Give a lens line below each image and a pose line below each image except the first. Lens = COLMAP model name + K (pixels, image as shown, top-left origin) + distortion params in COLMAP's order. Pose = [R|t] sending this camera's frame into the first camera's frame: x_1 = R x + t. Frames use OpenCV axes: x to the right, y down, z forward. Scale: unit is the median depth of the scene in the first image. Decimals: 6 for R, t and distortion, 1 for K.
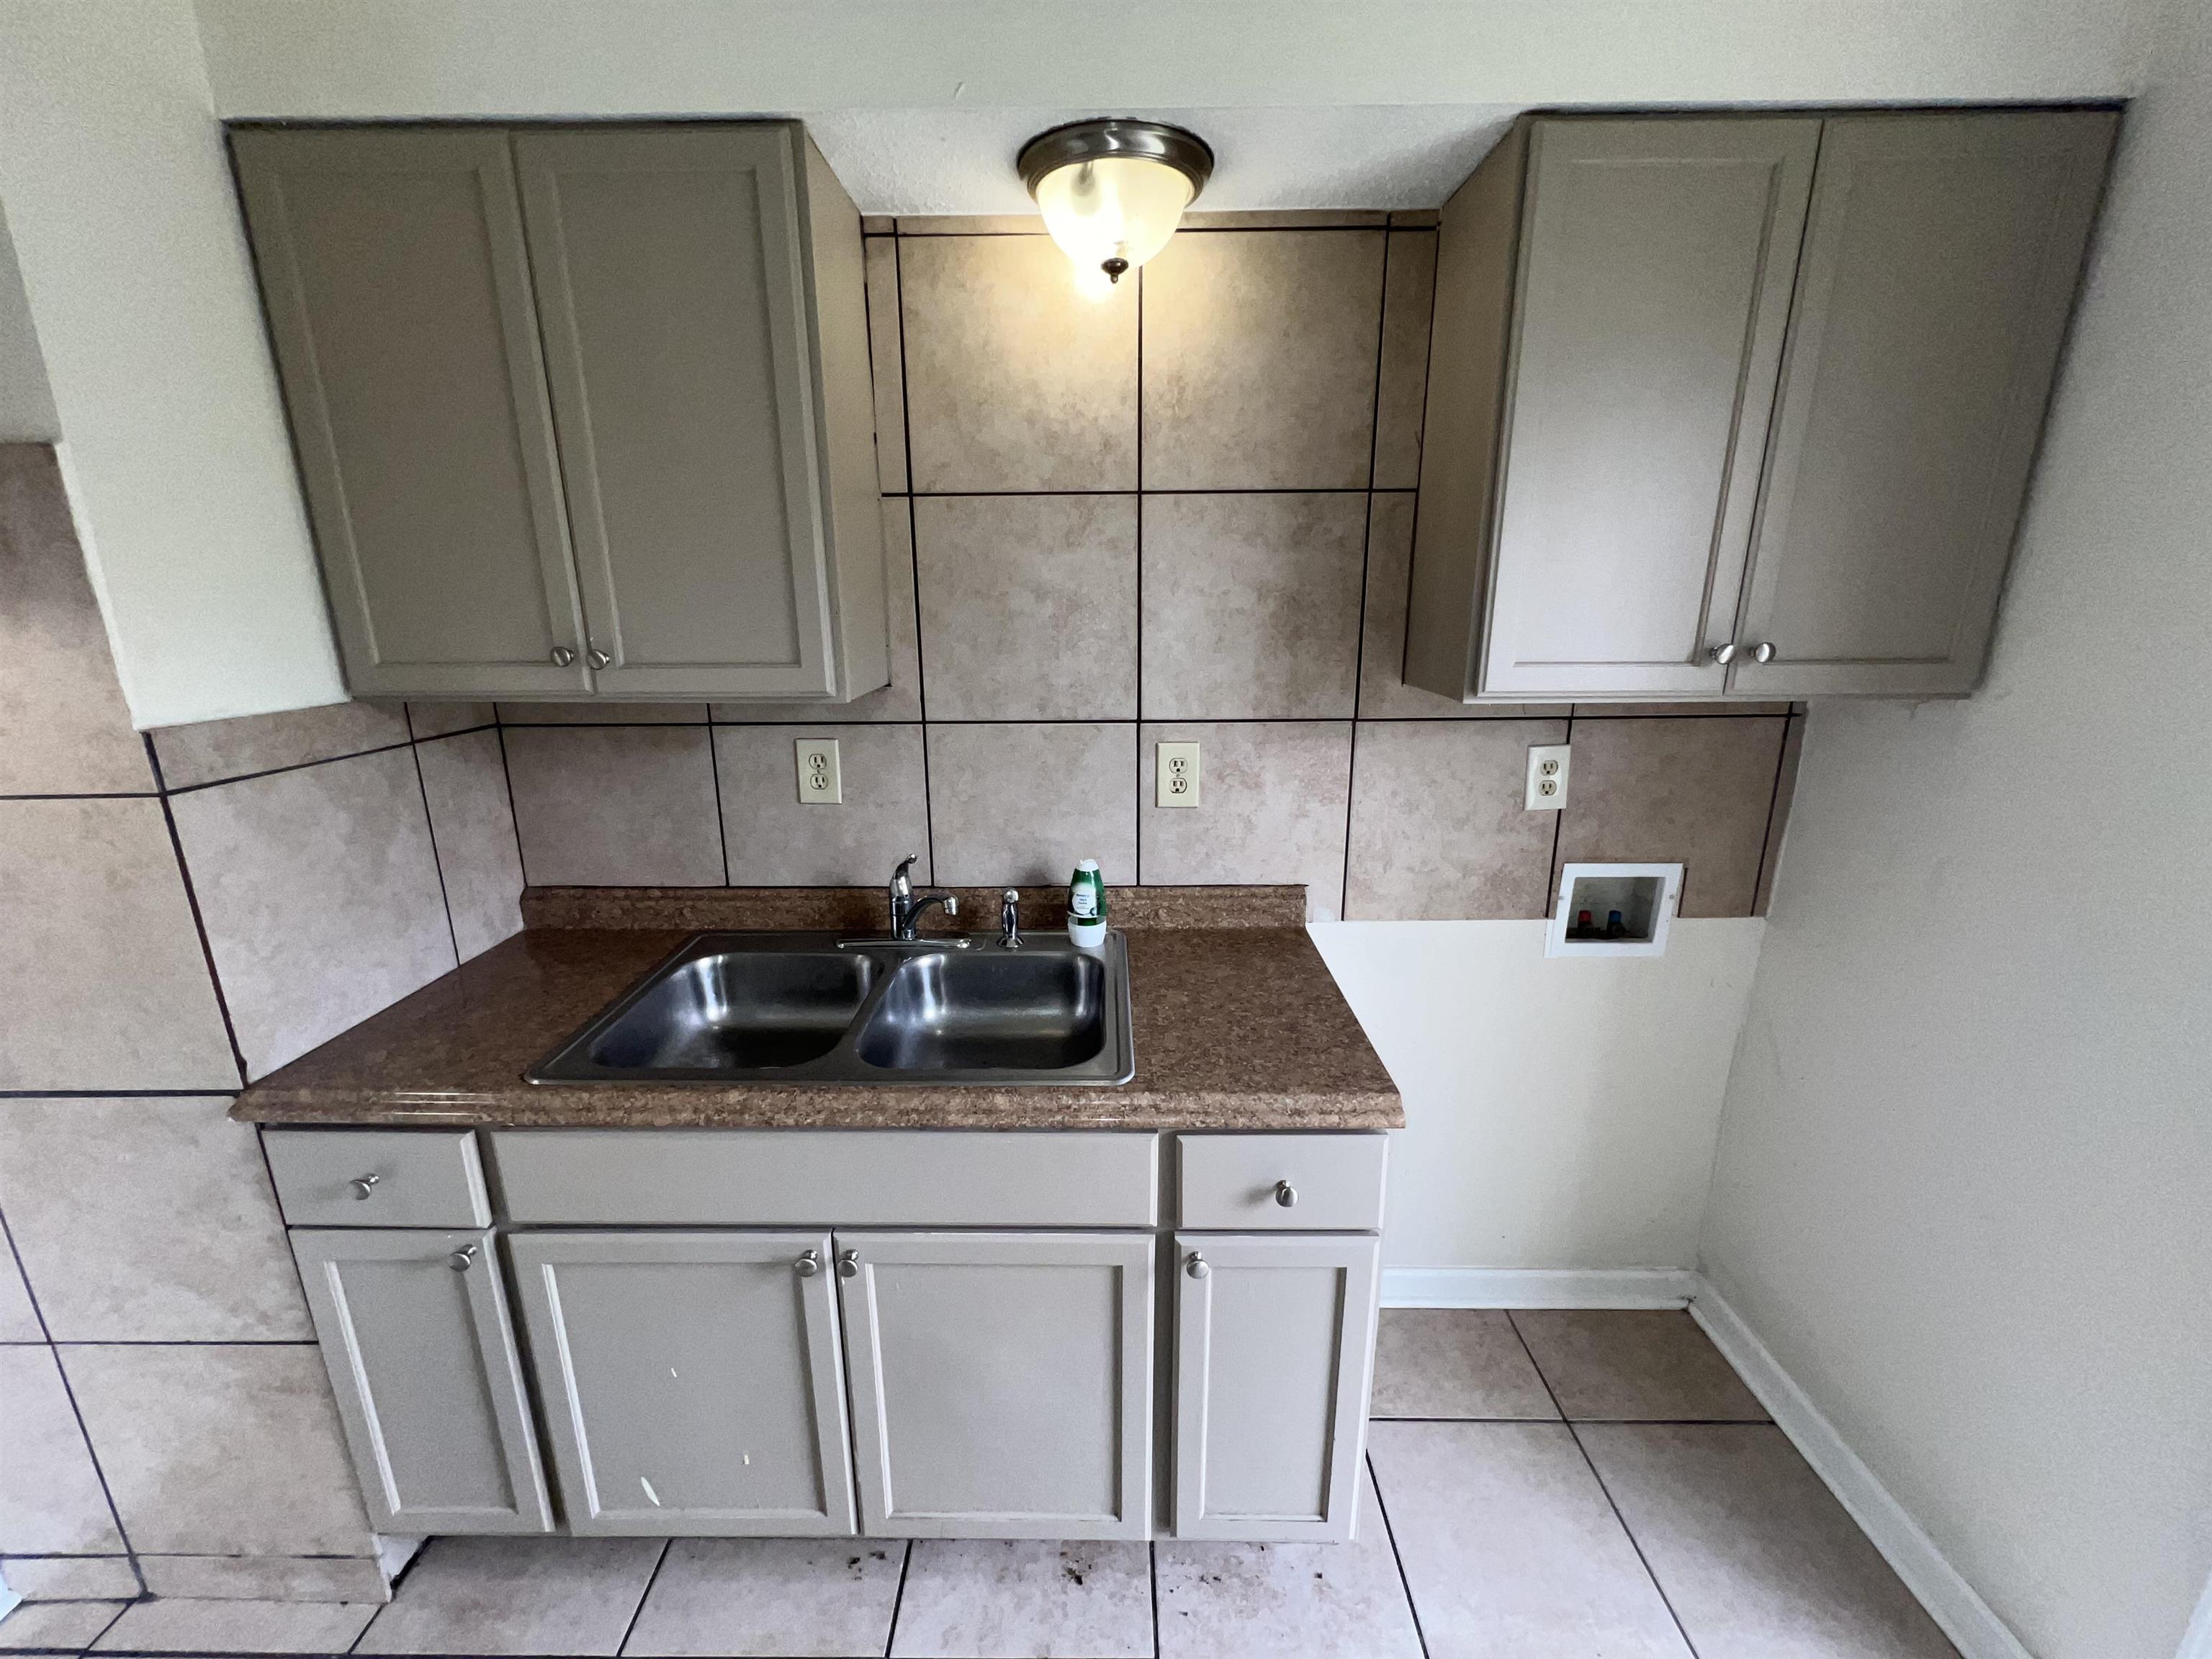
lens RADIAL K [[884.7, 0, 1099.3], [0, 884.7, 824.8], [0, 0, 1]] dist [-0.001496, 0.000367]
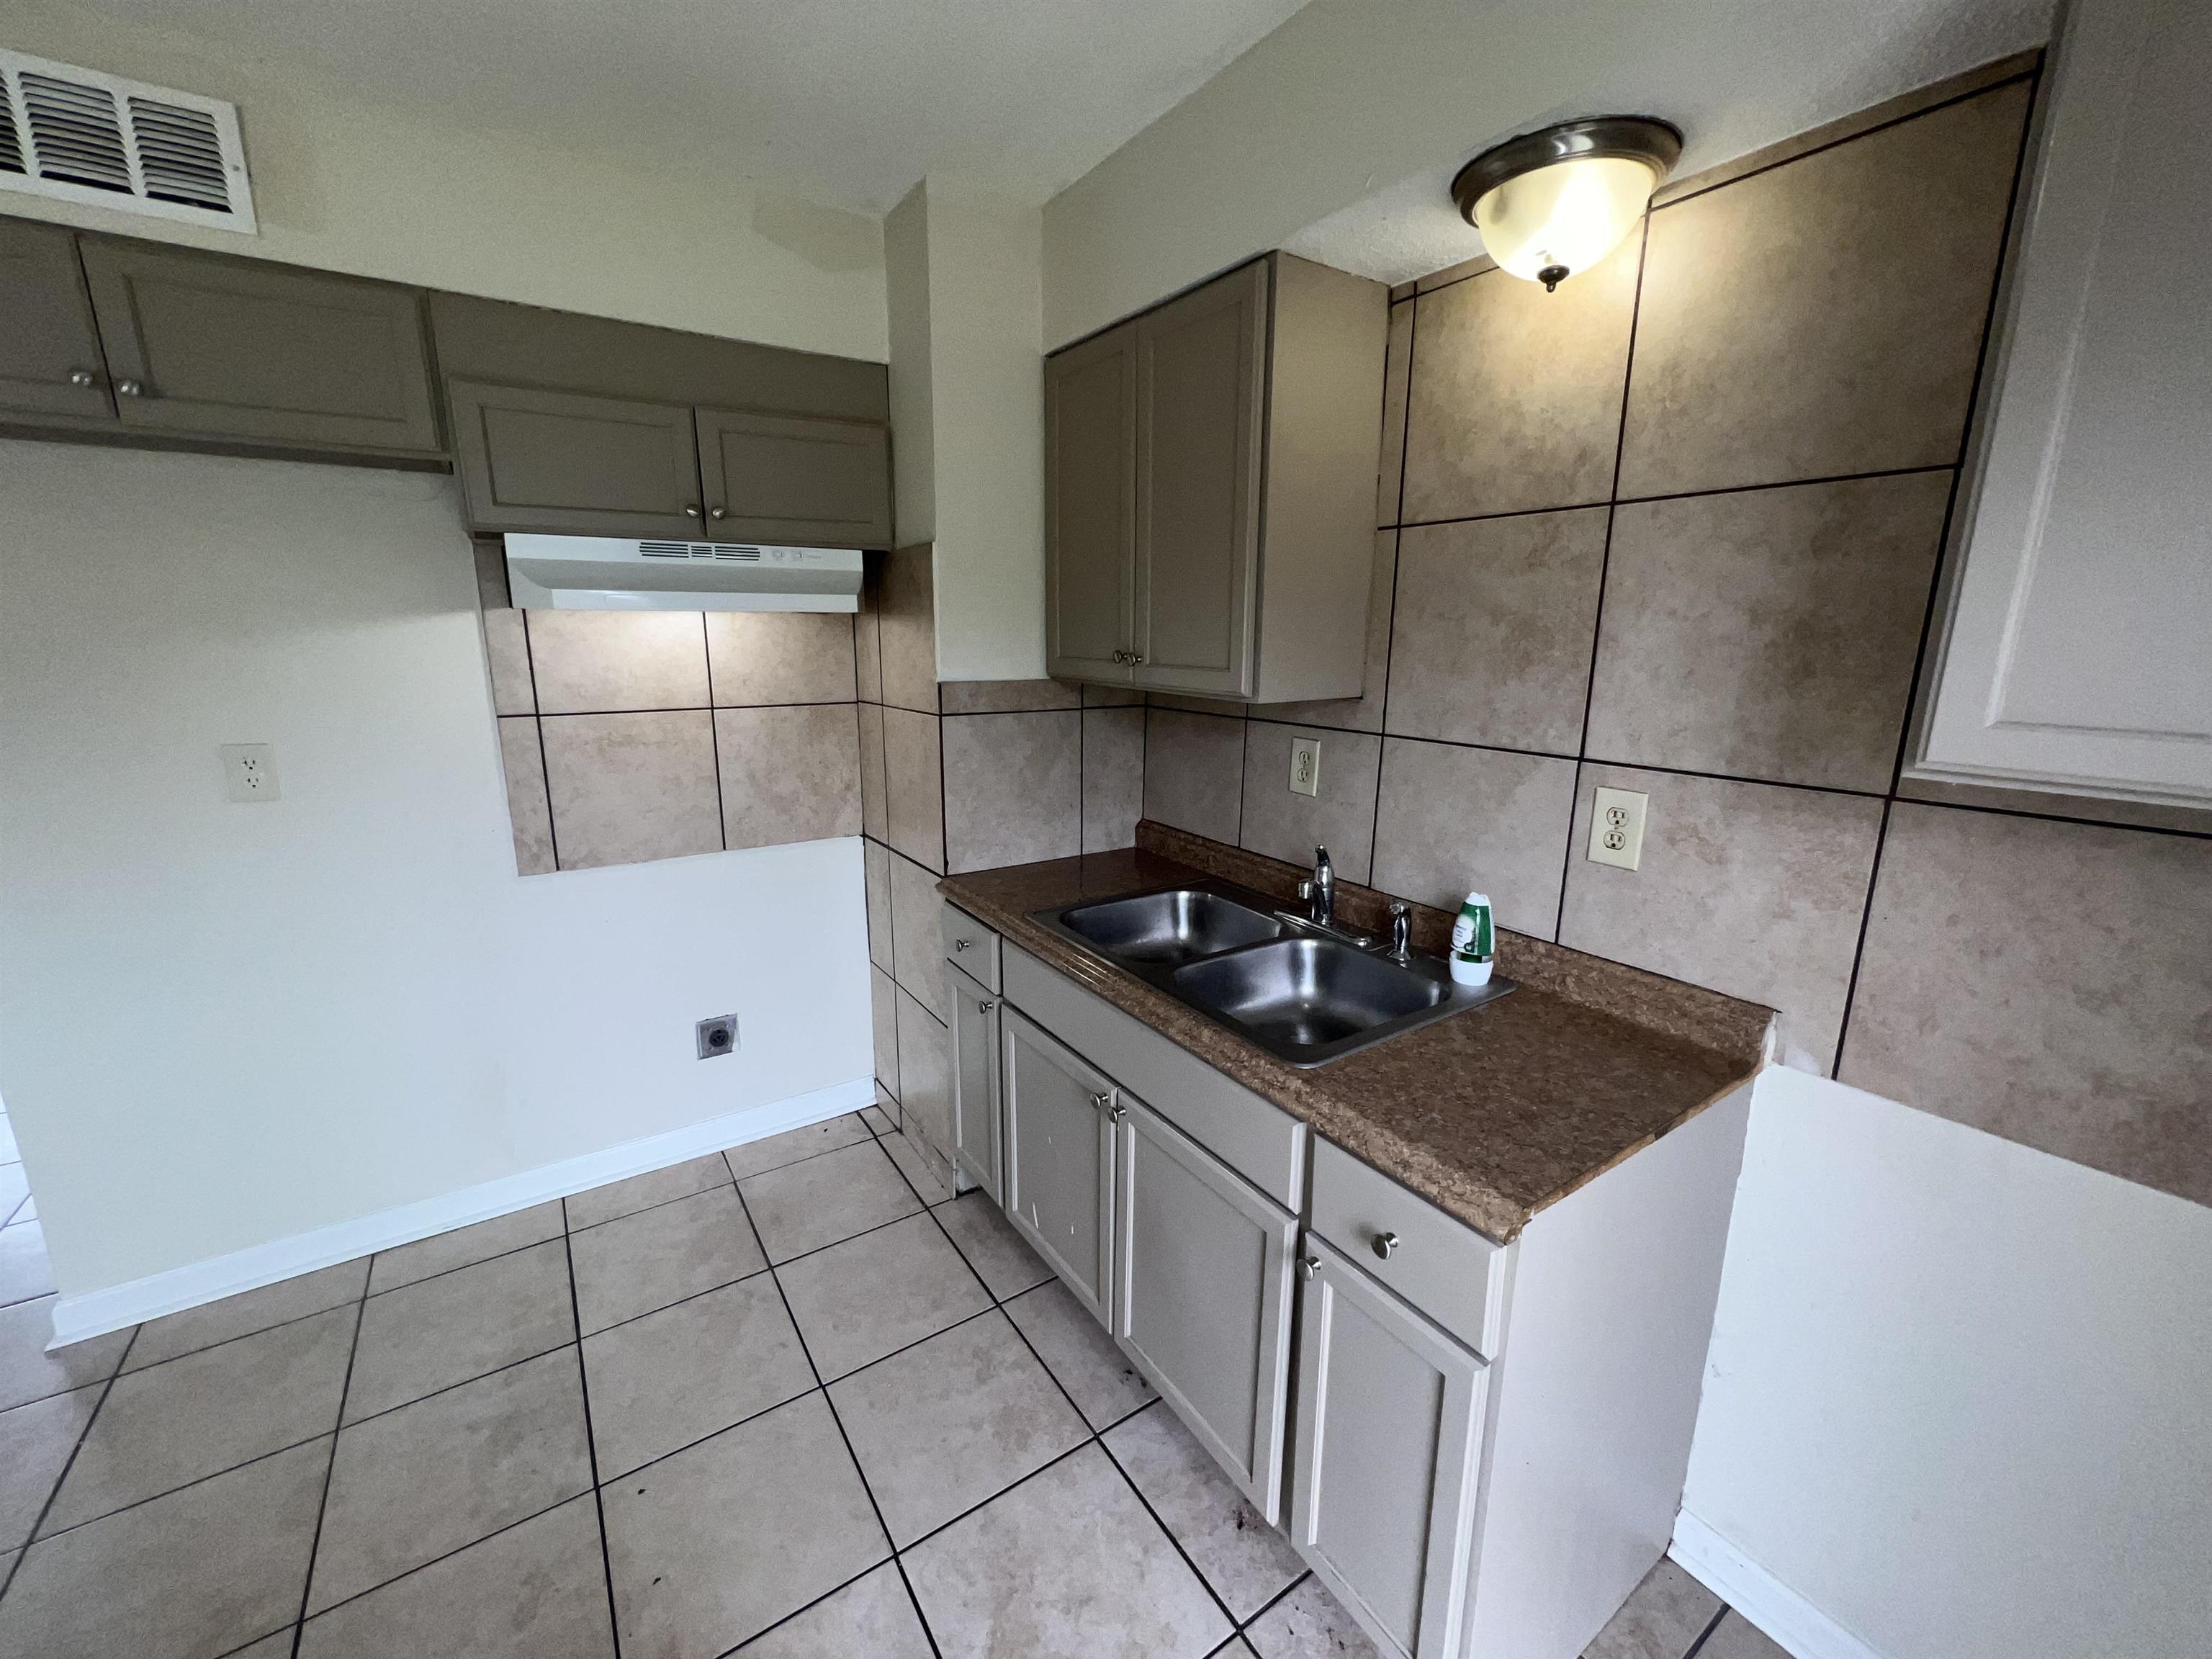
lens RADIAL K [[884.7, 0, 1095.6], [0, 884.7, 825.0], [0, 0, 1]] dist [-0.001496, 0.000367]
pose [[0.560873, 0.189921, -0.805824, 0.541990], [-0.217565, 0.972934, 0.077876, -0.017919], [0.798804, 0.131640, 0.587012, 0.108721]]
